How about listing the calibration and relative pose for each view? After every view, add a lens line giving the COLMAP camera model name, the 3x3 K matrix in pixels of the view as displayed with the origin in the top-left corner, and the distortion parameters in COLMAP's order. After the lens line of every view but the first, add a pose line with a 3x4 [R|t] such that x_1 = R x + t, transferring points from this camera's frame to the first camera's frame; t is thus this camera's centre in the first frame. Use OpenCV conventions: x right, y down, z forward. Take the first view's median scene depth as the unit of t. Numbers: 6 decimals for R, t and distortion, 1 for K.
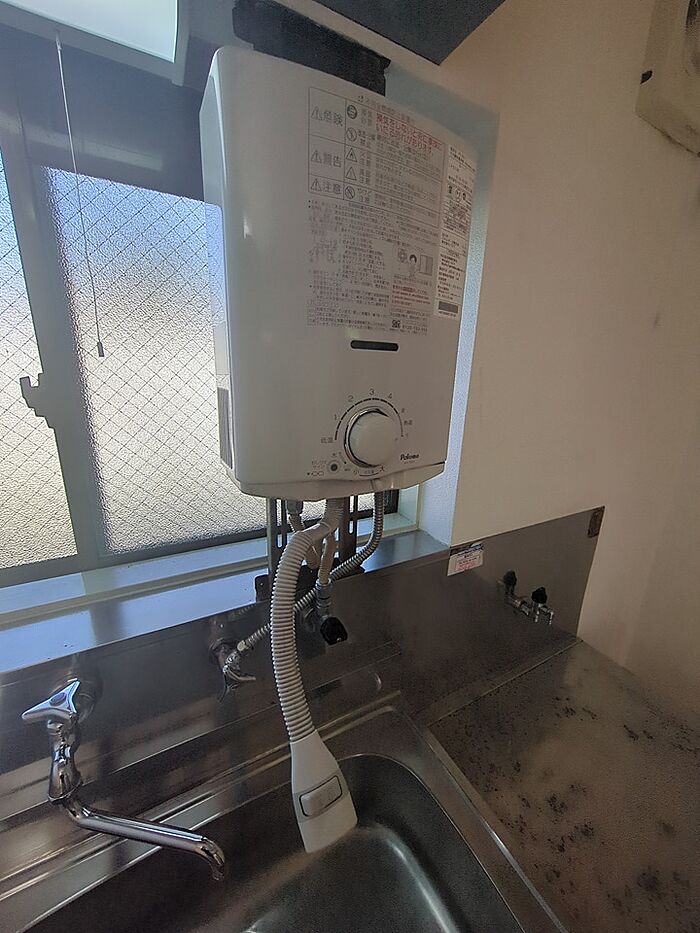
lens RADIAL K [[369.3, 0, 348.8], [0, 369.3, 468.7], [0, 0, 1]] dist [-0.000423, 0.000126]
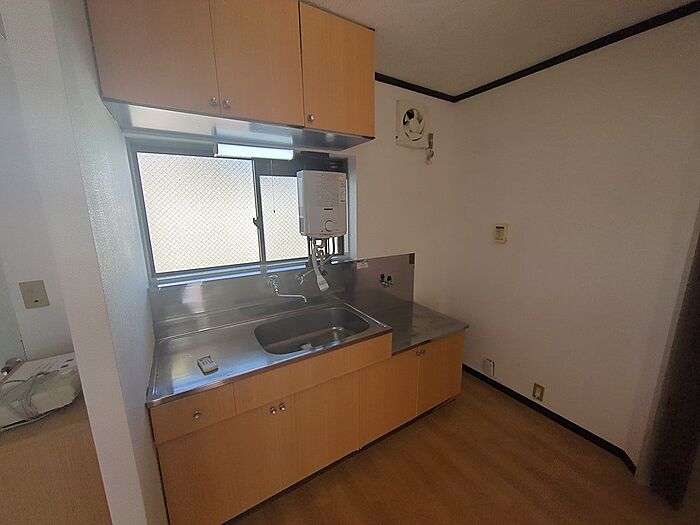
lens RADIAL K [[277.1, 0, 352.5], [0, 277.1, 260.1], [0, 0, 1]] dist [-0.000423, 0.000126]
pose [[0.997242, -0.049173, 0.055593, 0.093795], [0.052594, 0.996699, -0.061849, 0.413712], [-0.052368, 0.064603, 0.996536, -1.835108]]
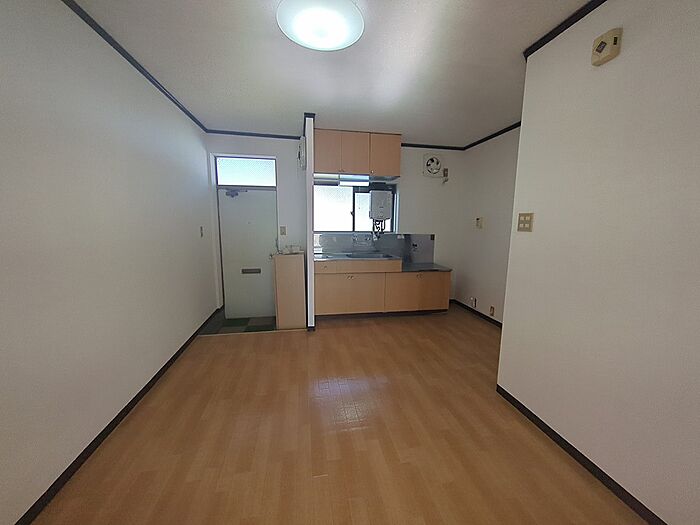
lens RADIAL K [[277.1, 0, 350.3], [0, 277.1, 262.5], [0, 0, 1]] dist [-0.000423, 0.000126]
pose [[0.949930, 0.029822, -0.311036, 1.206514], [-0.066856, 0.991781, -0.109094, 1.557930], [0.305226, 0.124426, 0.944116, -4.717534]]
